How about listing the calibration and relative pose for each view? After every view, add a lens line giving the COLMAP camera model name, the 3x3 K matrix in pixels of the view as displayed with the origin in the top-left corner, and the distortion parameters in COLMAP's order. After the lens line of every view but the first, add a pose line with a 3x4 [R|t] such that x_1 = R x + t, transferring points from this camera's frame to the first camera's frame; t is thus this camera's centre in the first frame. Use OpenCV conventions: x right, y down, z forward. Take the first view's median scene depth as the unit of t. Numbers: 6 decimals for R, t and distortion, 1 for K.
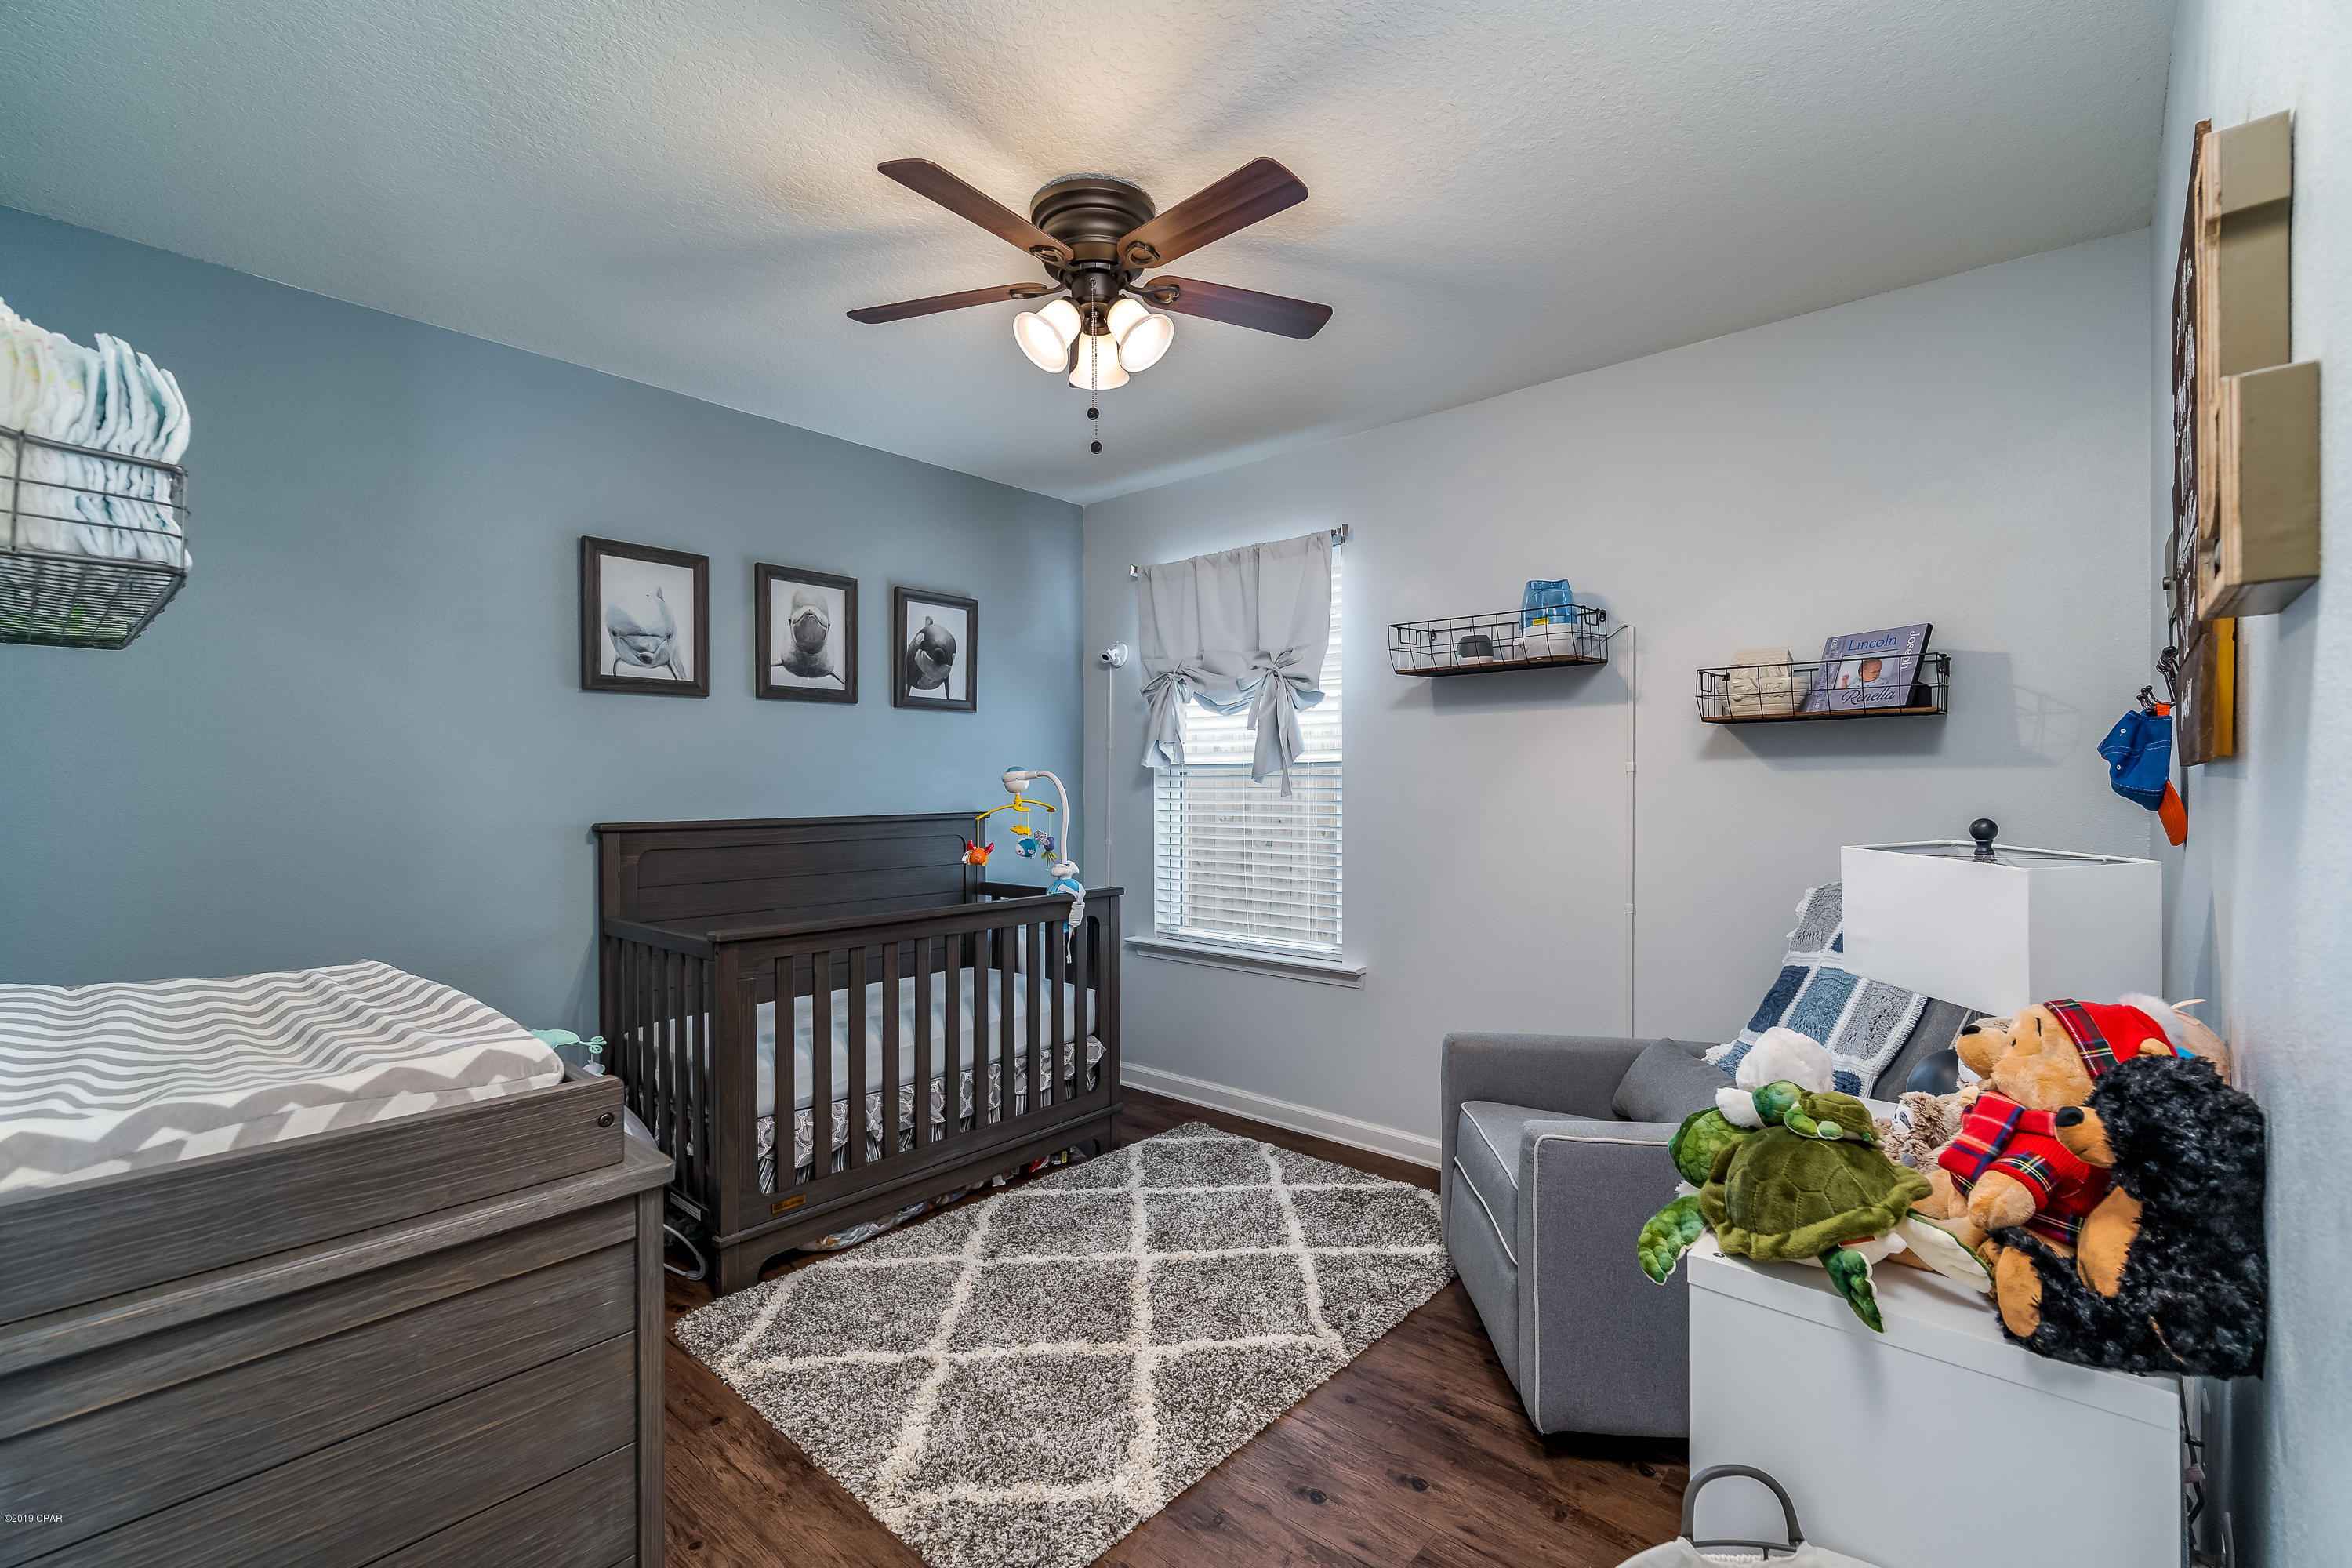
lens RADIAL K [[1018.9, 0, 1175.1], [0, 1018.9, 787.1], [0, 0, 1]] dist [0.005585, 0.001202]
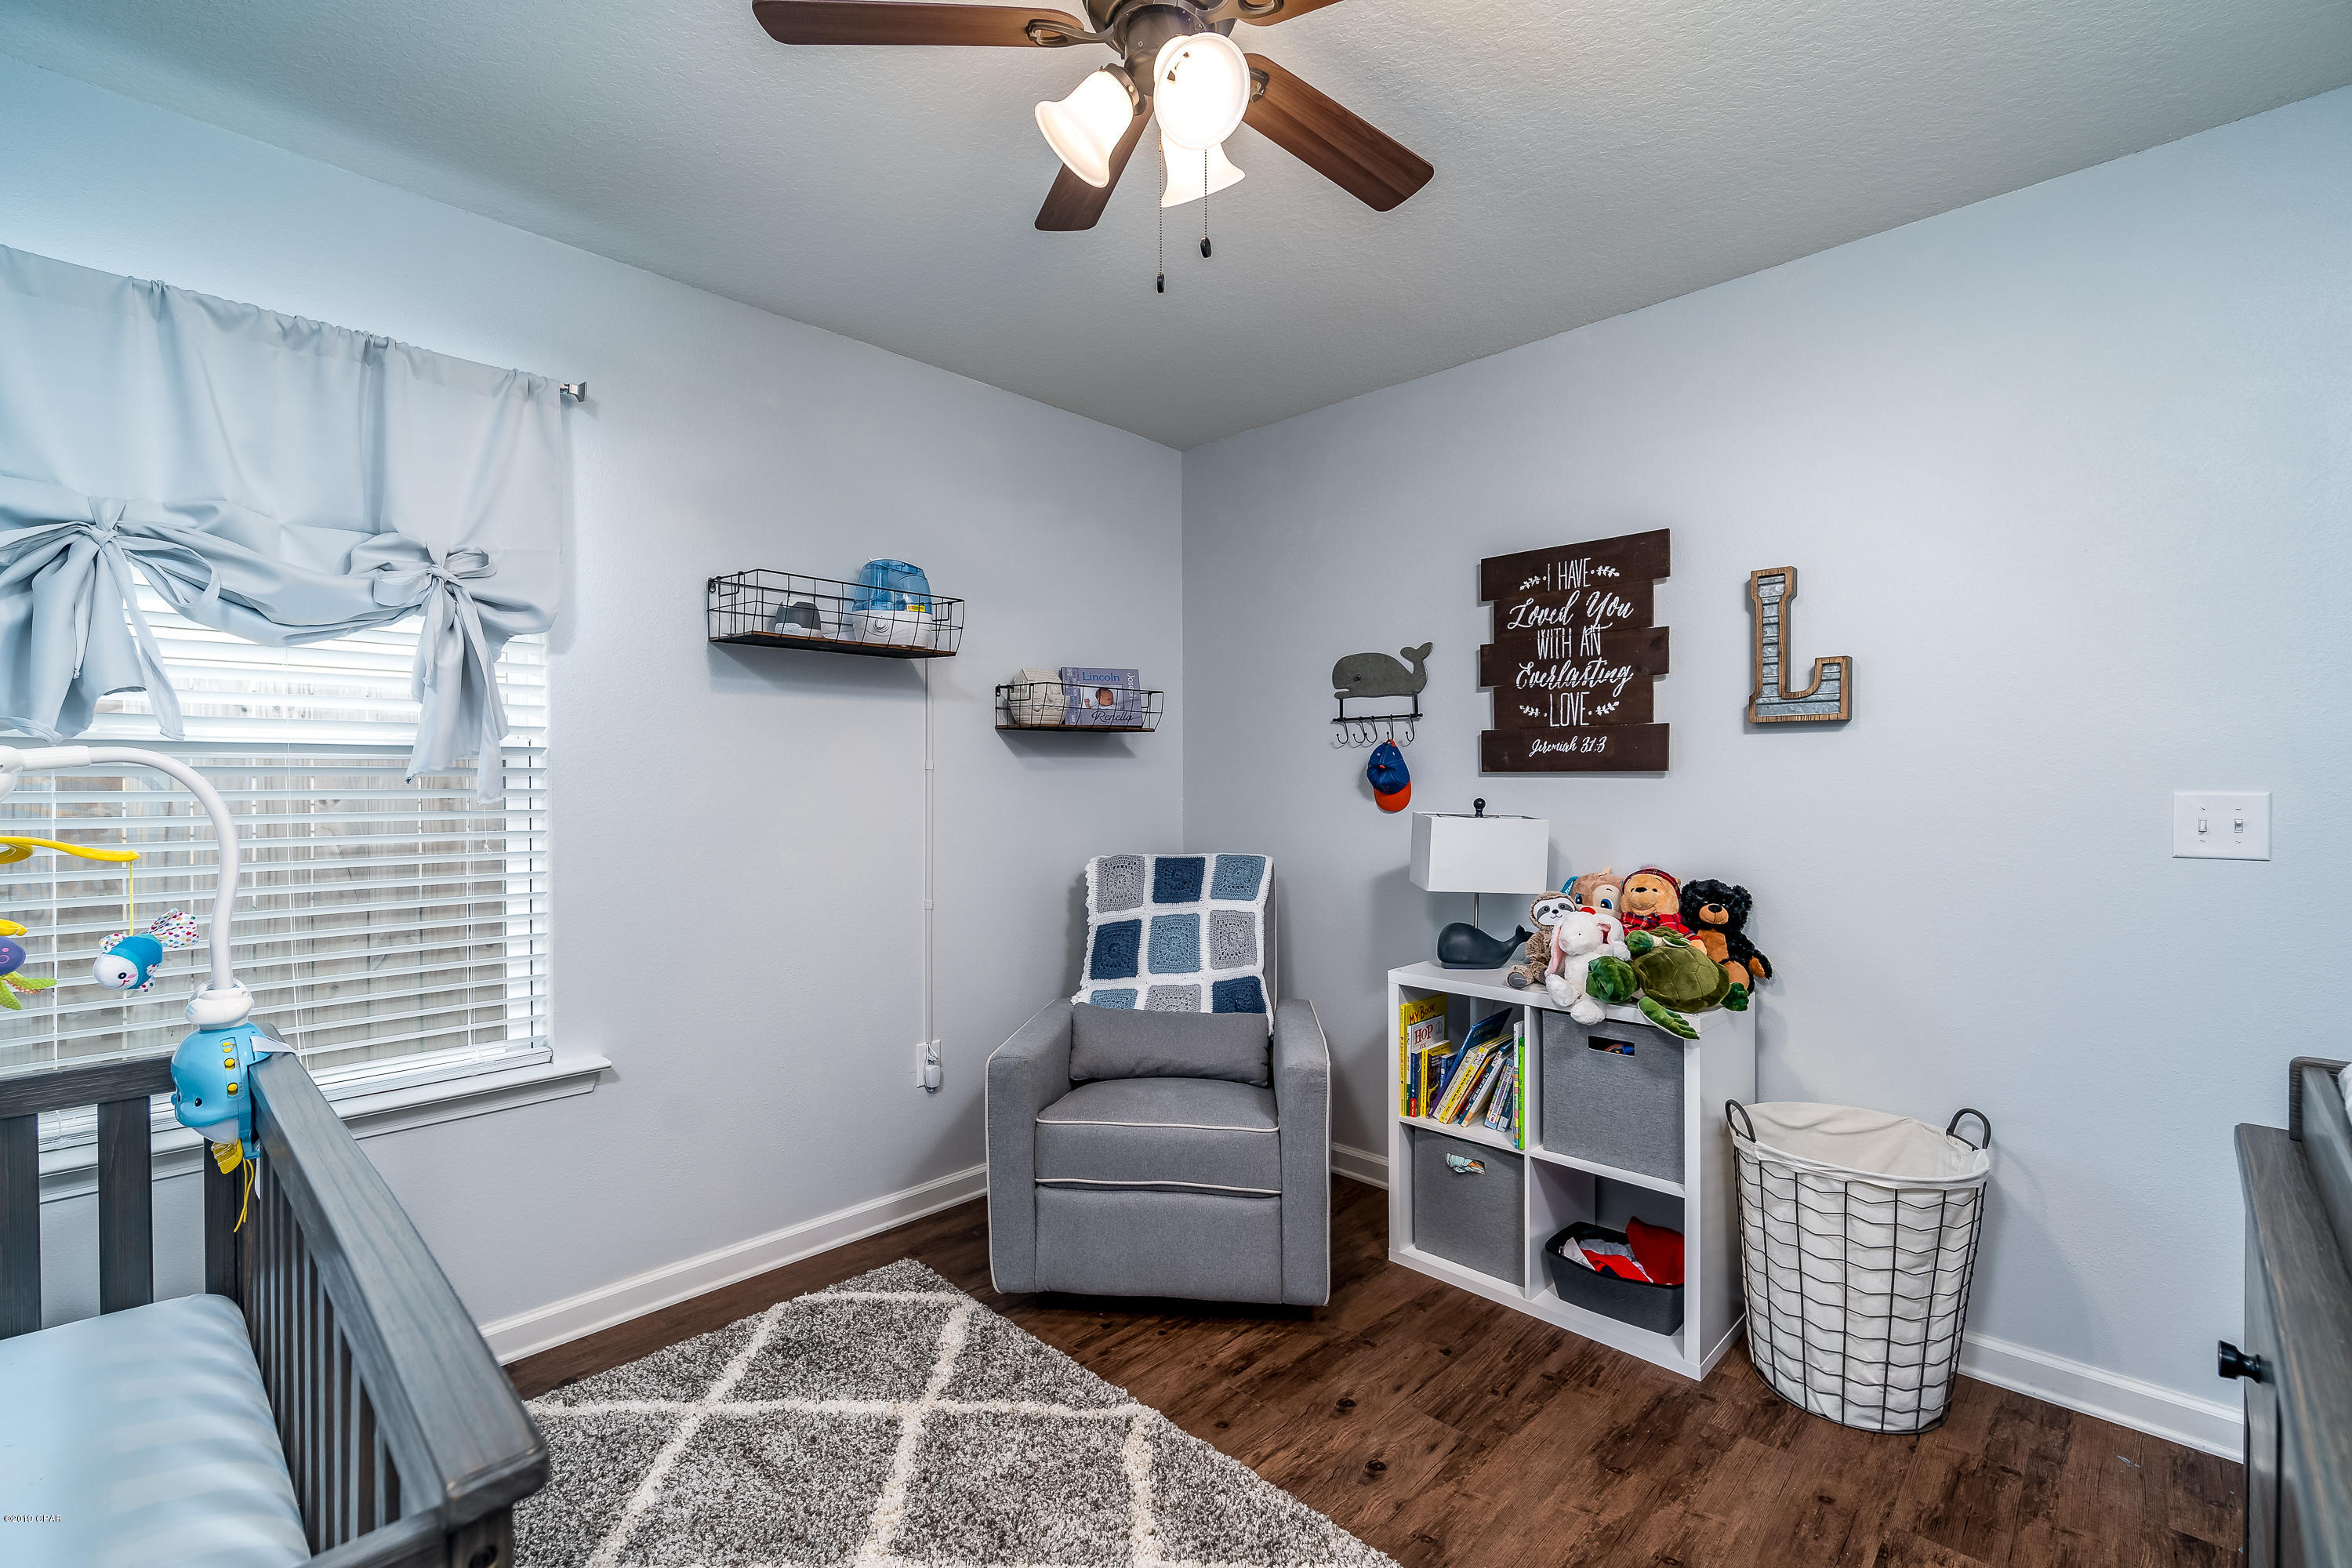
lens RADIAL K [[1018.9, 0, 1174.4], [0, 1018.9, 783.8], [0, 0, 1]] dist [0.005585, 0.001202]
pose [[0.047343, -0.002279, 0.998876, -0.541929], [0.006604, 0.999976, 0.001968, -0.001150], [-0.998857, 0.006504, 0.047357, 0.689375]]
